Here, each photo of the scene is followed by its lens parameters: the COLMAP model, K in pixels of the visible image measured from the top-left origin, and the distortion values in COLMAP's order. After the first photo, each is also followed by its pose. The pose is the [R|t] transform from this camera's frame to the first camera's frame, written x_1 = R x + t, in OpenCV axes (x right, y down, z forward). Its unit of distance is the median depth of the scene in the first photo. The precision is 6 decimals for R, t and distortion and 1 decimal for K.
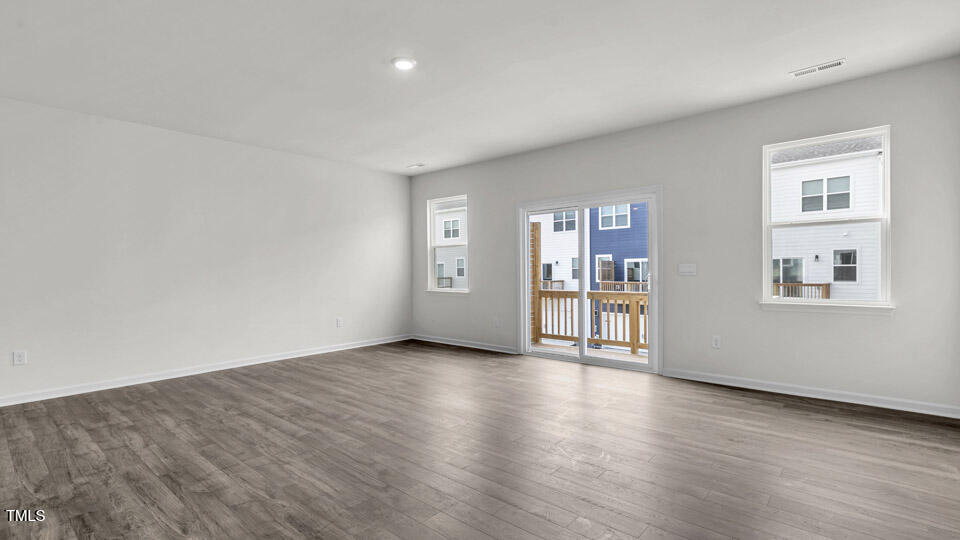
lens RADIAL K [[471.4, 0, 479.4], [0, 471.4, 265.1], [0, 0, 1]] dist [-0.001147, -0.000091]
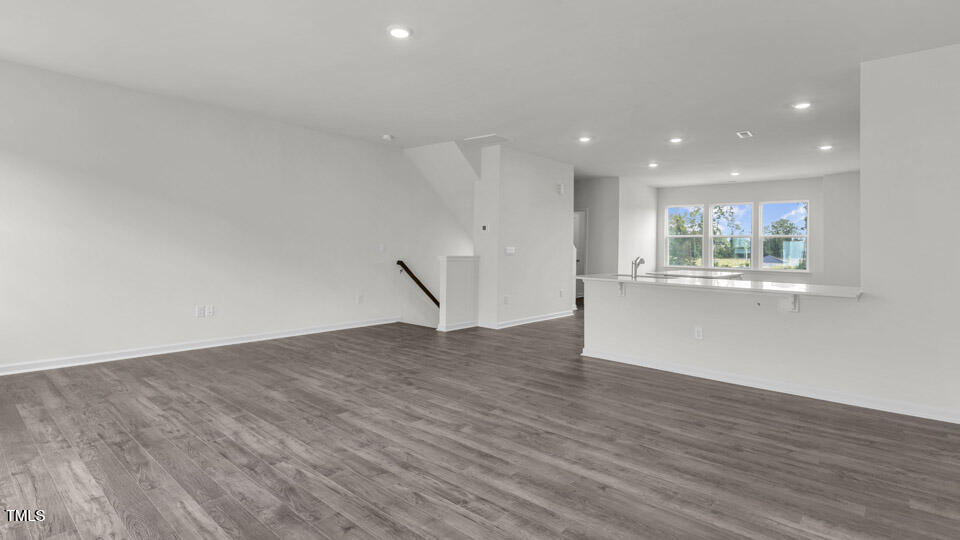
lens RADIAL K [[471.4, 0, 479.4], [0, 471.4, 265.1], [0, 0, 1]] dist [-0.001147, -0.000091]
pose [[-0.999896, -0.004107, -0.013812, -0.258678], [-0.004474, 0.999633, 0.026701, 0.013097], [0.013697, 0.026760, -0.999548, 1.603120]]
